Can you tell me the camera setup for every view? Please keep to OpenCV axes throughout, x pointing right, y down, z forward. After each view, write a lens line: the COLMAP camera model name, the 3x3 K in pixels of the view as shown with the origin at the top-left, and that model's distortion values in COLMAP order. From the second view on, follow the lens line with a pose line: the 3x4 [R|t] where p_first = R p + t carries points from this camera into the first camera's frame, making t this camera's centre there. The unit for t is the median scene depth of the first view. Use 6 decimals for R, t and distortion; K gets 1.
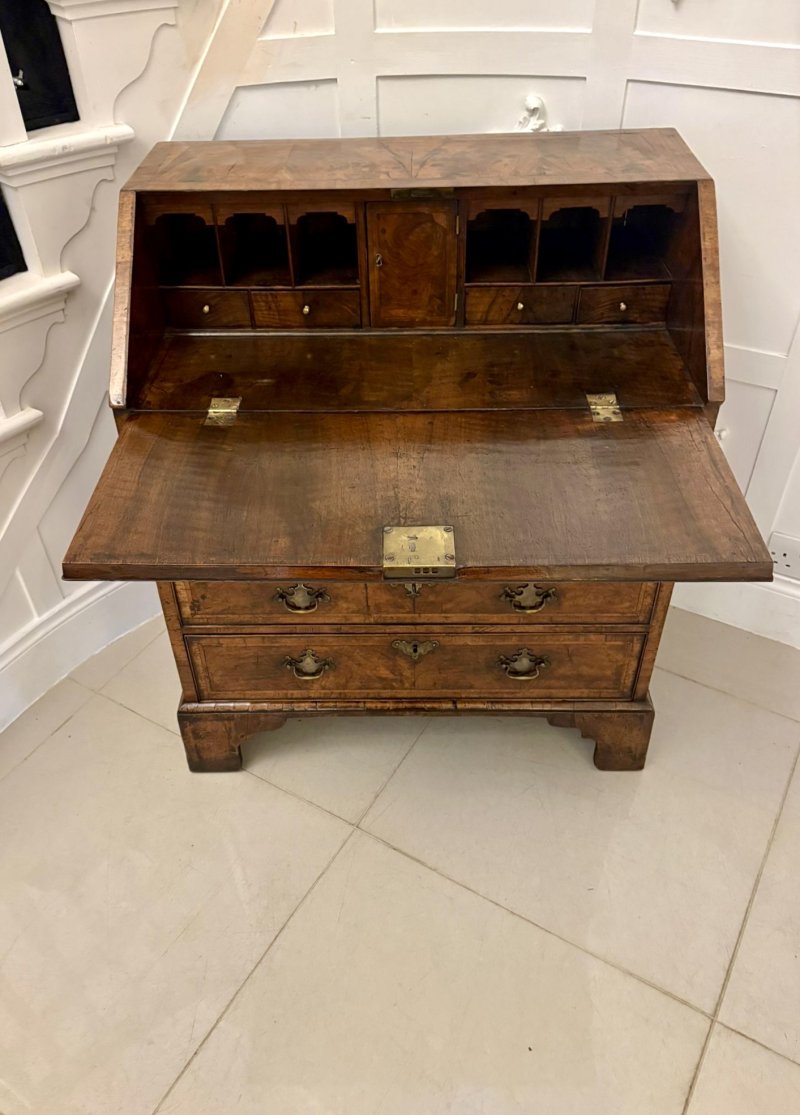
lens RADIAL K [[893.4, 0, 376.8], [0, 893.4, 568.2], [0, 0, 1]] dist [0.040974, -0.068607]
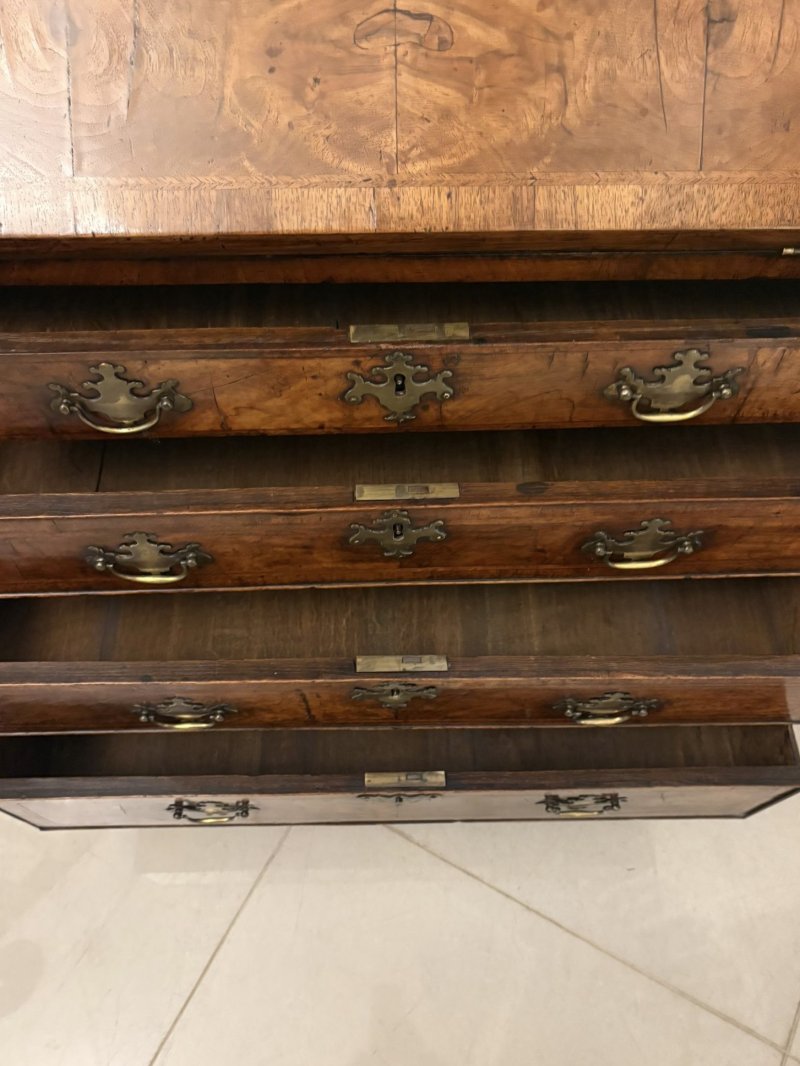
lens RADIAL K [[828.9, 0, 402.1], [0, 828.9, 519.6], [0, 0, 1]] dist [0.023405, -0.044203]
pose [[0.997439, -0.028689, 0.065509, 0.009828], [0.004700, 0.940324, 0.340248, -0.162445], [-0.071361, -0.339069, 0.938051, 0.471913]]
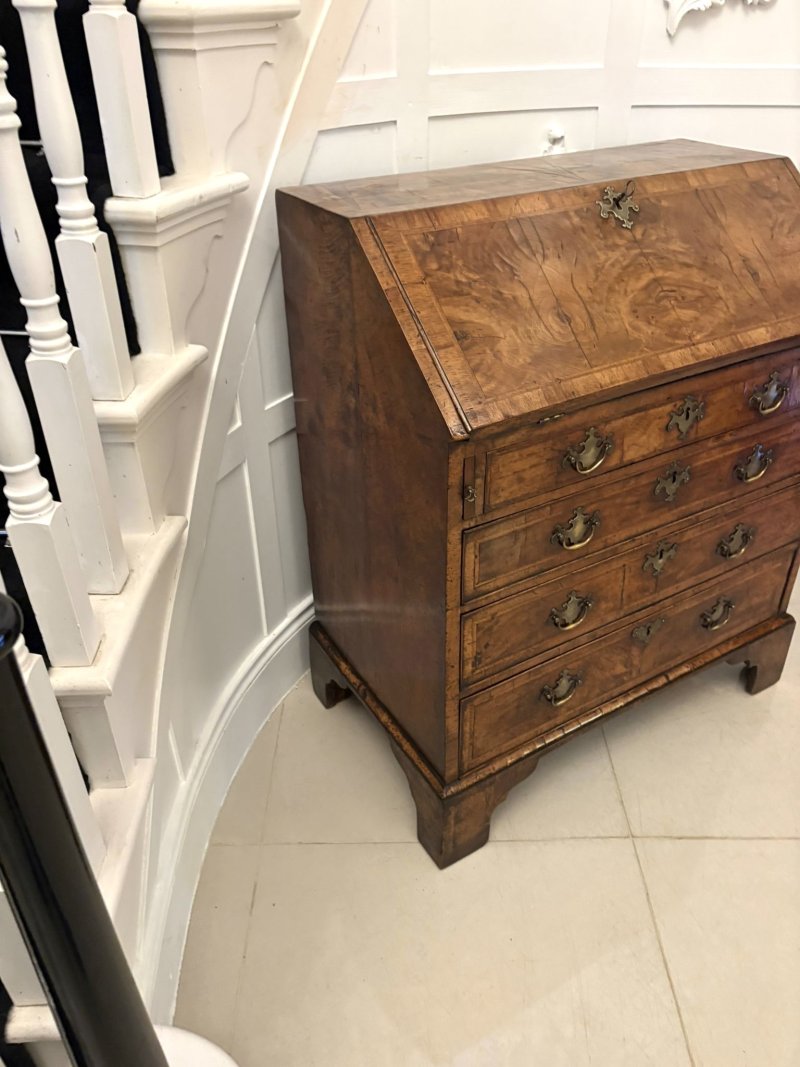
lens RADIAL K [[829.7, 0, 405.7], [0, 829.7, 530.9], [0, 0, 1]] dist [0.023405, -0.044203]
pose [[0.844665, -0.271087, 0.461576, -0.613042], [0.334846, 0.940329, -0.060492, -0.052844], [-0.417635, 0.205652, 0.885036, 0.272070]]
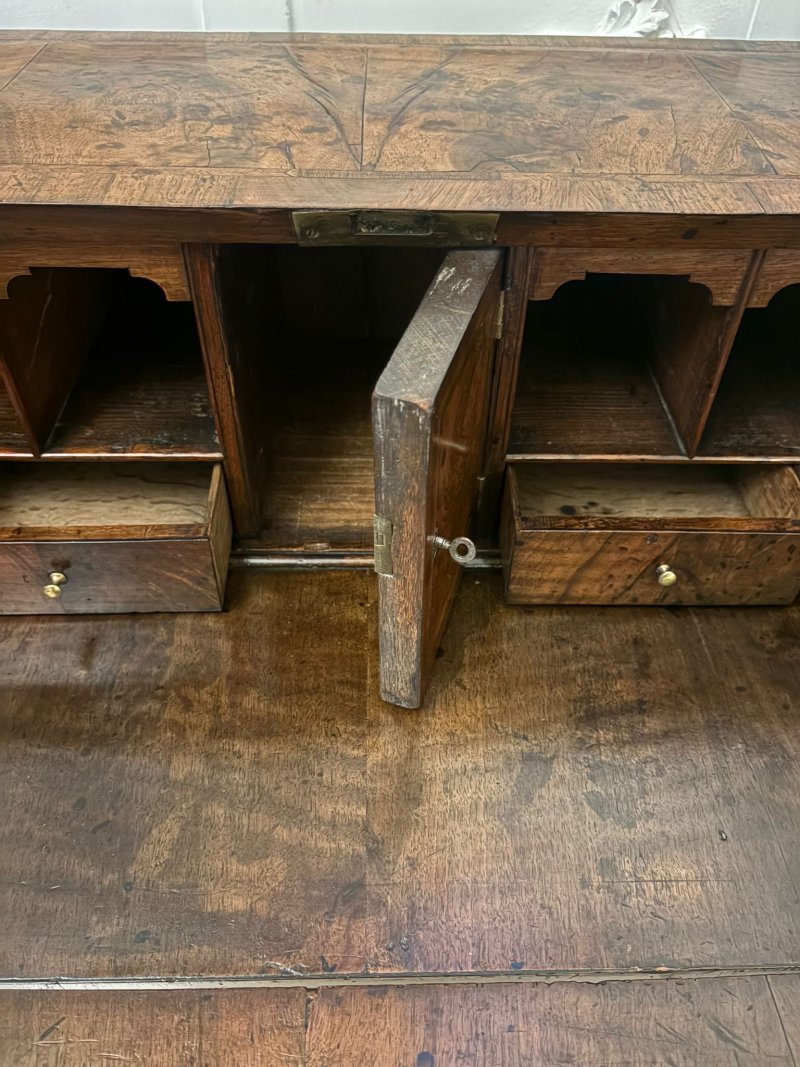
lens RADIAL K [[829.7, 0, 402.9], [0, 829.7, 535.6], [0, 0, 1]] dist [0.023405, -0.044203]
pose [[0.997146, -0.001870, 0.075479, 0.027062], [-0.004618, 0.996312, 0.085684, -0.288873], [-0.075361, -0.085788, 0.993459, 0.608673]]
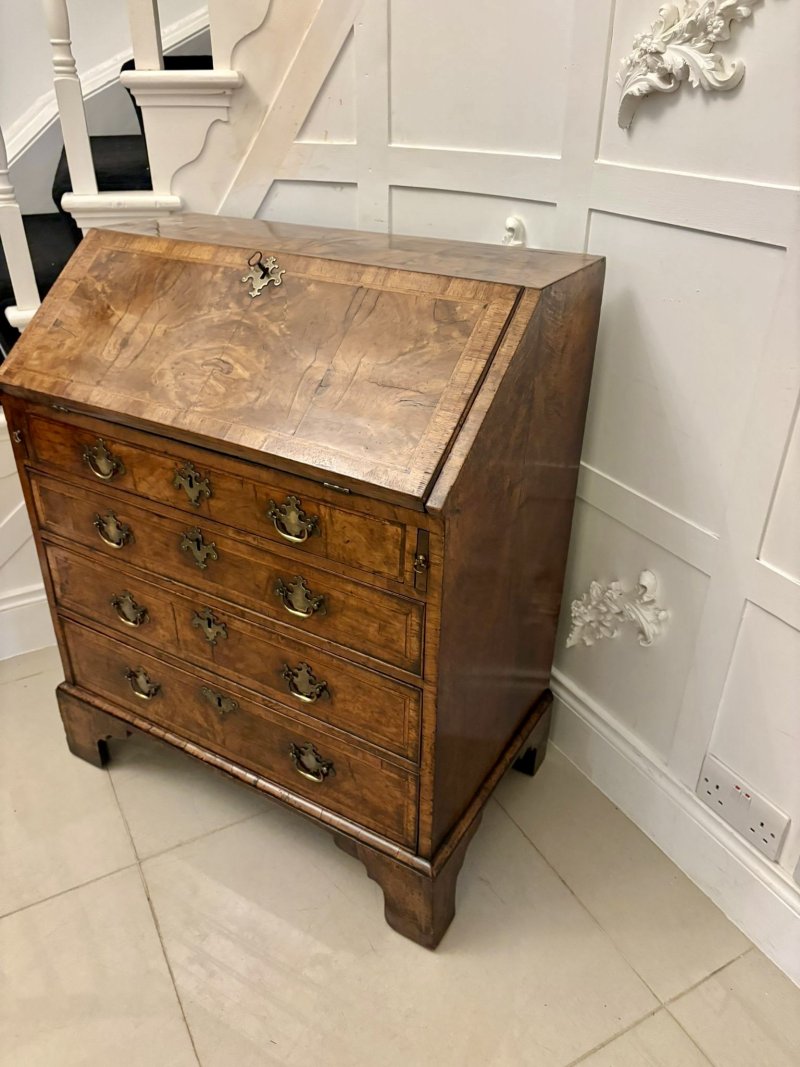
lens RADIAL K [[829.7, 0, 407.7], [0, 829.7, 541.0], [0, 0, 1]] dist [0.023405, -0.044203]
pose [[0.867380, 0.276034, -0.414074, 0.572976], [-0.349250, 0.930388, -0.111365, -0.046950], [0.354509, 0.241212, 0.903405, 0.213478]]
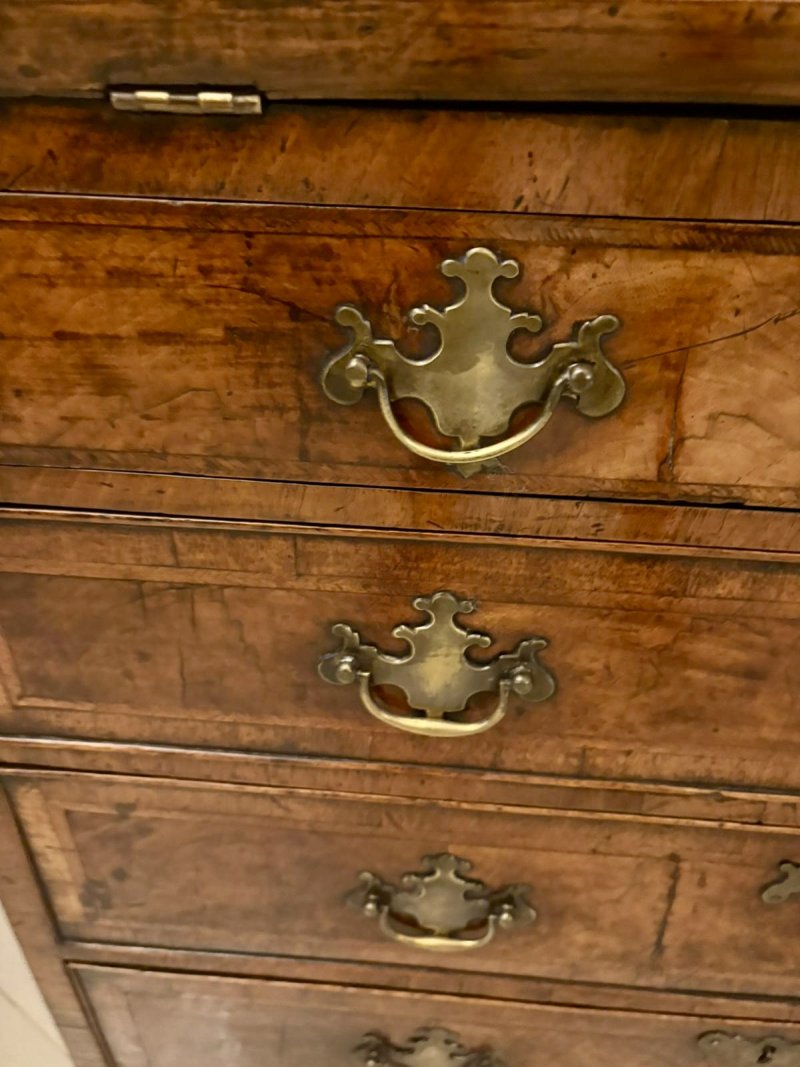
lens RADIAL K [[829.7, 0, 402.8], [0, 829.7, 535.9], [0, 0, 1]] dist [0.023405, -0.044203]
pose [[0.997442, 0.068405, -0.020740, -0.099515], [-0.070260, 0.991615, -0.108462, -0.057831], [0.013147, 0.109642, 0.993884, 0.703552]]
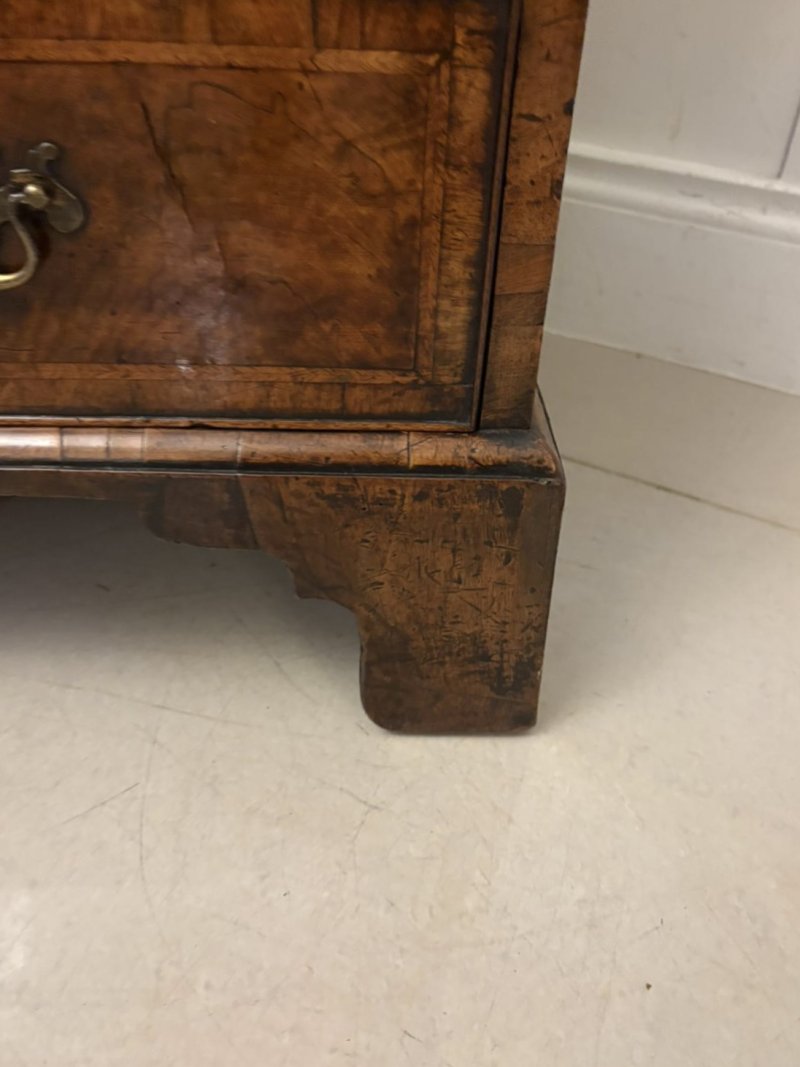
lens RADIAL K [[863.4, 0, 406.1], [0, 863.4, 539.0], [0, 0, 1]] dist [-0.011084, -0.010987]
pose [[0.996430, 0.015293, 0.083027, 0.268211], [-0.010843, 0.998493, -0.053792, 0.207005], [-0.083724, 0.052699, 0.995094, 0.835504]]
